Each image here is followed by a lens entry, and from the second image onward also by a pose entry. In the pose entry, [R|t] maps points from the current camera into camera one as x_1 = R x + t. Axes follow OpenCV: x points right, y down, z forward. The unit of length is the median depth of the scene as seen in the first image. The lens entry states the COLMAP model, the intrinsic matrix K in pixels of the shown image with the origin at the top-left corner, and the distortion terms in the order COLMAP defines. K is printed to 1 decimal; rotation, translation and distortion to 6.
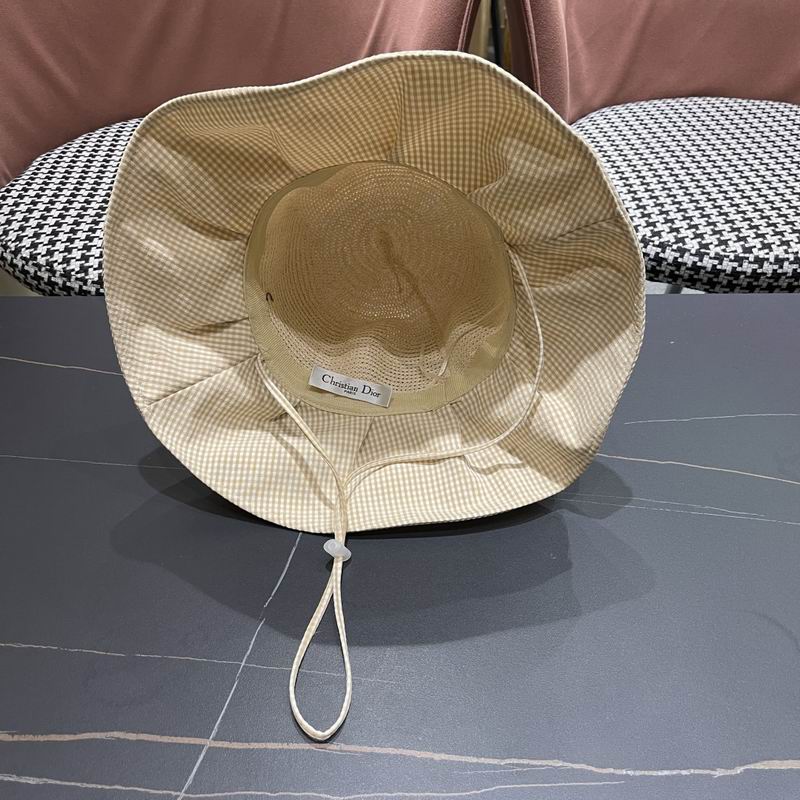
lens RADIAL K [[817.1, 0, 402.8], [0, 817.1, 399.5], [0, 0, 1]] dist [0.005117, 0.043602]
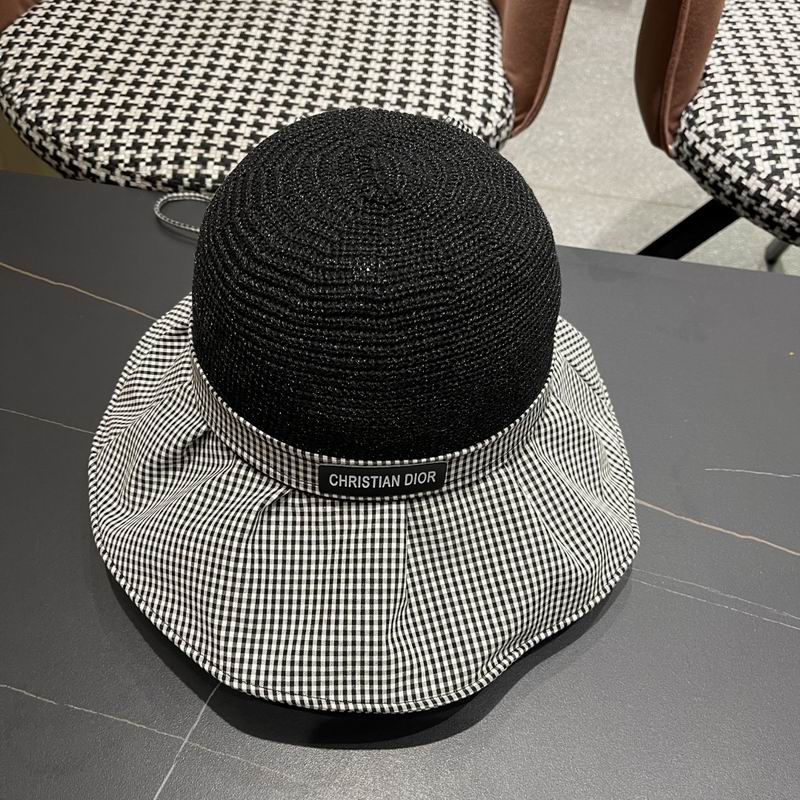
lens RADIAL K [[815.9, 0, 396.9], [0, 815.9, 407.4], [0, 0, 1]] dist [0.031114, -0.030487]
pose [[0.985148, 0.152648, -0.078626, 0.021076], [-0.129141, 0.960469, 0.246622, -0.143795], [0.113164, -0.232805, 0.965917, 0.156900]]
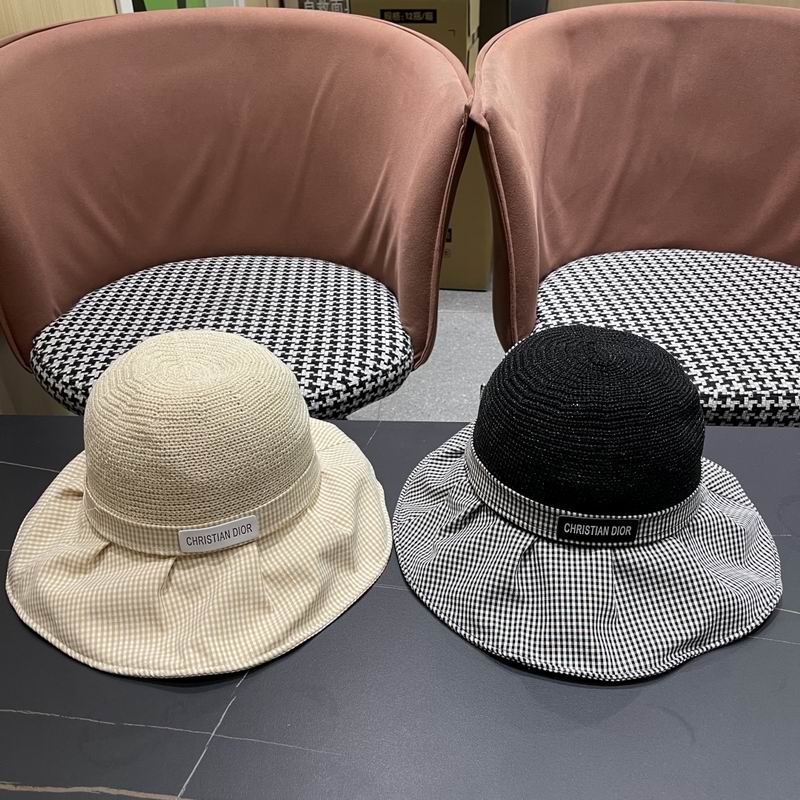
lens RADIAL K [[807.5, 0, 401.3], [0, 807.5, 411.7], [0, 0, 1]] dist [0.067647, -0.120671]
pose [[0.998827, 0.019267, -0.044431, 0.066936], [-0.024829, 0.991432, -0.128244, 0.004358], [0.041579, 0.129197, 0.990747, -0.117630]]
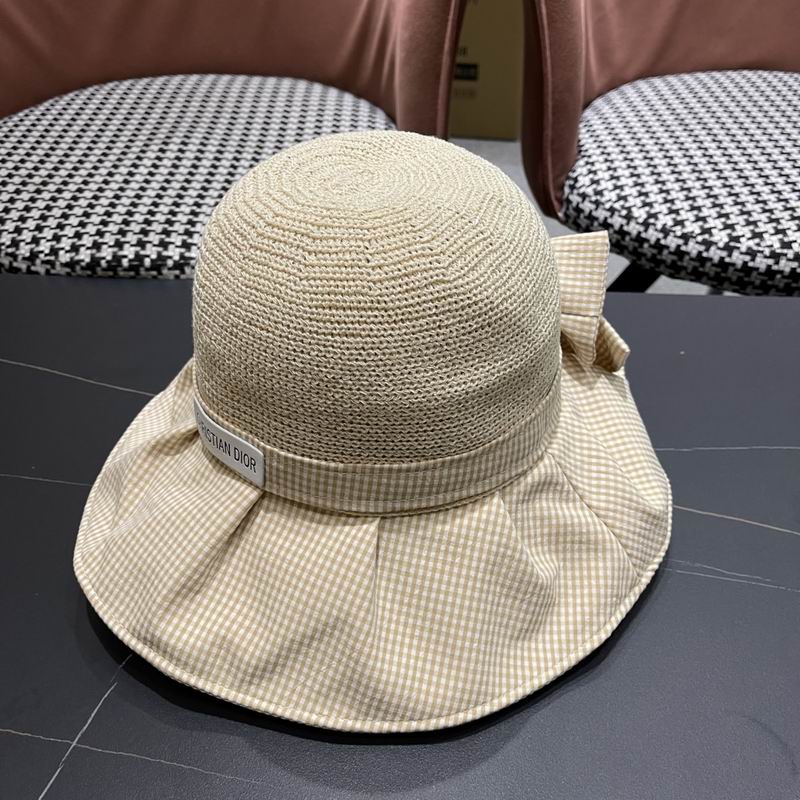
lens RADIAL K [[819.9, 0, 412.9], [0, 819.9, 403.5], [0, 0, 1]] dist [0.002526, 0.021163]
pose [[0.997417, 0.041997, -0.058275, 0.092811], [-0.041107, 0.999020, 0.016388, -0.017753], [0.058907, -0.013951, 0.998166, 0.131686]]
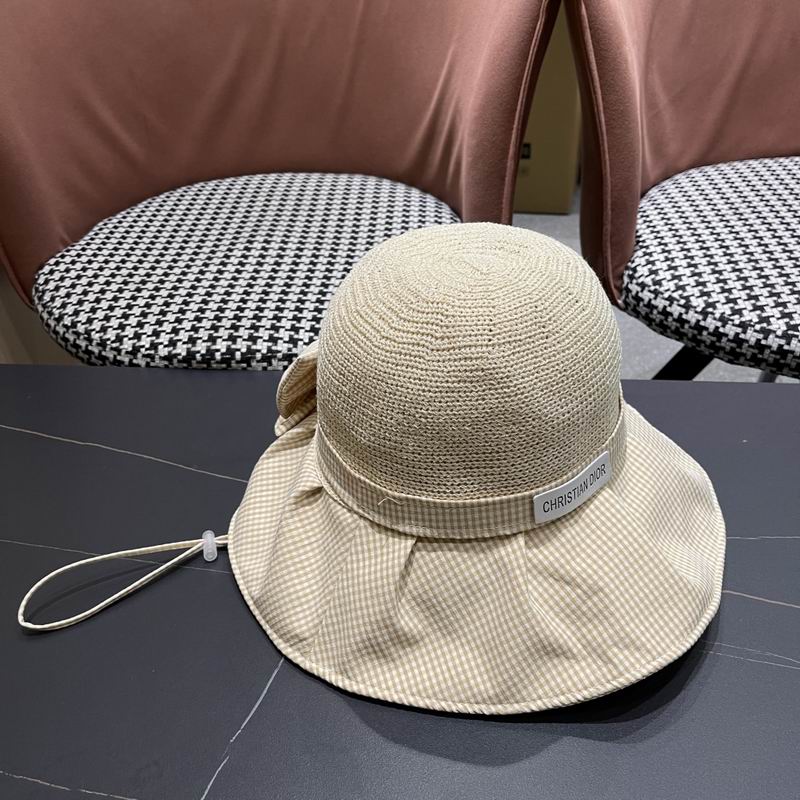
lens RADIAL K [[815.7, 0, 404.8], [0, 815.7, 410.5], [0, 0, 1]] dist [0.007620, 0.023236]
pose [[0.991111, 0.033967, -0.128631, 0.071109], [-0.039806, 0.998278, -0.043090, -0.043515], [0.126946, 0.047827, 0.990756, 0.081331]]
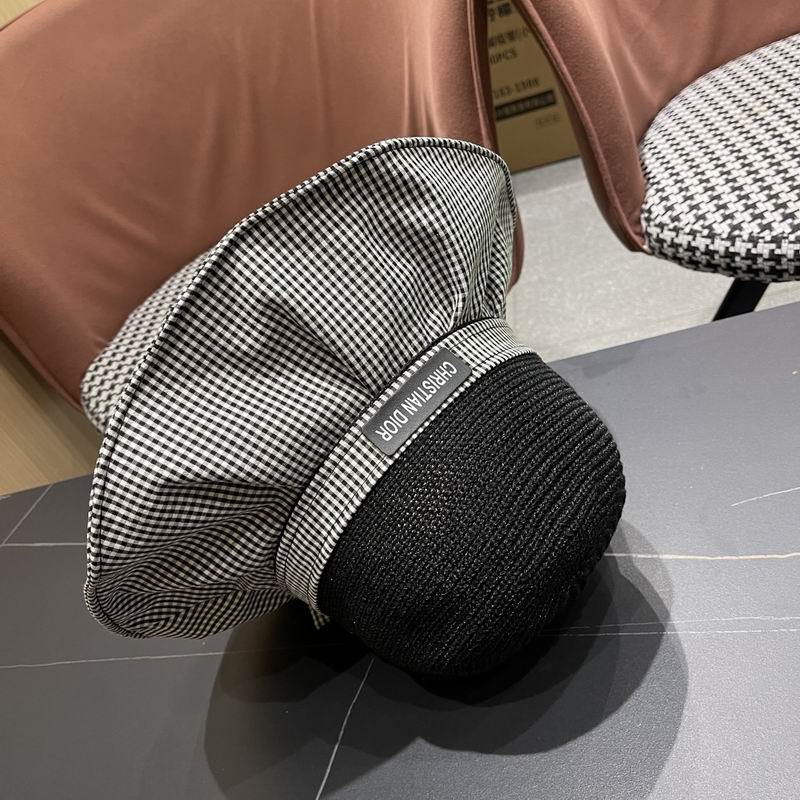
lens RADIAL K [[819.9, 0, 412.9], [0, 819.9, 403.5], [0, 0, 1]] dist [0.002526, 0.021163]
pose [[0.935271, -0.221565, -0.276004, 0.171697], [0.218957, 0.974888, -0.040641, -0.077292], [0.278077, -0.022423, 0.960297, 0.124458]]
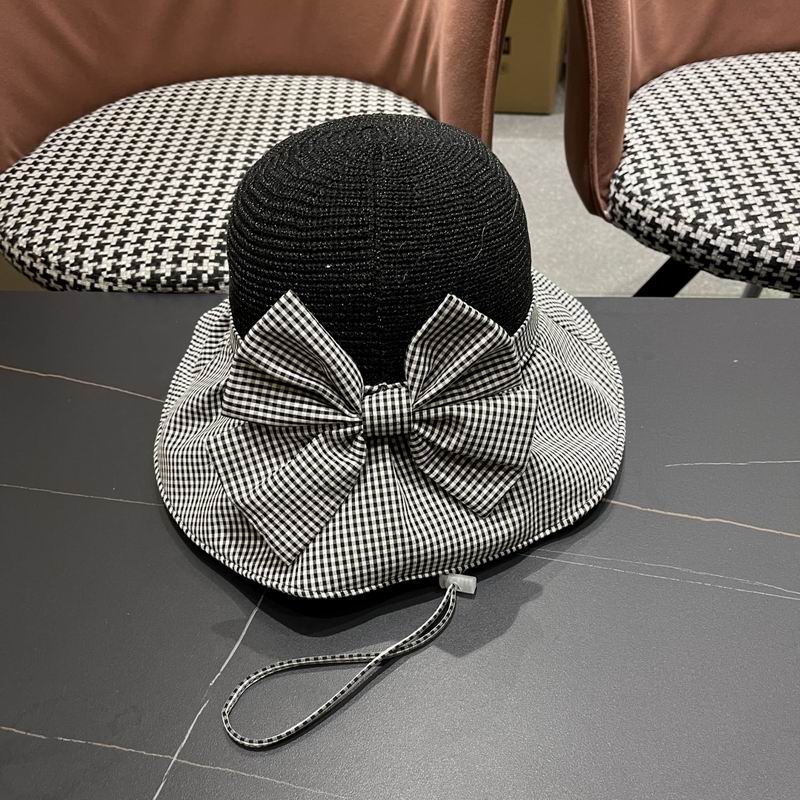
lens RADIAL K [[817.2, 0, 397.8], [0, 817.2, 409.4], [0, 0, 1]] dist [0.001100, 0.037997]
pose [[0.993645, 0.028988, -0.108759, 0.068149], [-0.021911, 0.997598, 0.065709, -0.058841], [0.110403, -0.062908, 0.991894, 0.112297]]
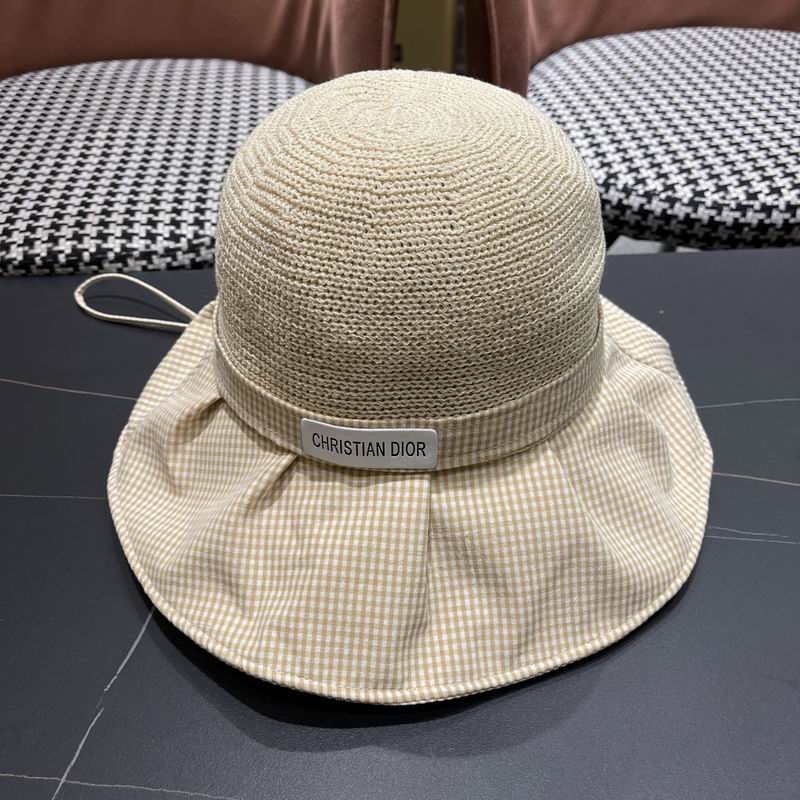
lens RADIAL K [[818.6, 0, 395.0], [0, 818.6, 410.6], [0, 0, 1]] dist [0.011857, 0.008710]
pose [[0.999484, -0.031942, -0.003452, 0.059458], [0.032032, 0.999024, 0.030401, -0.005085], [0.002478, -0.030495, 0.999532, 0.169846]]
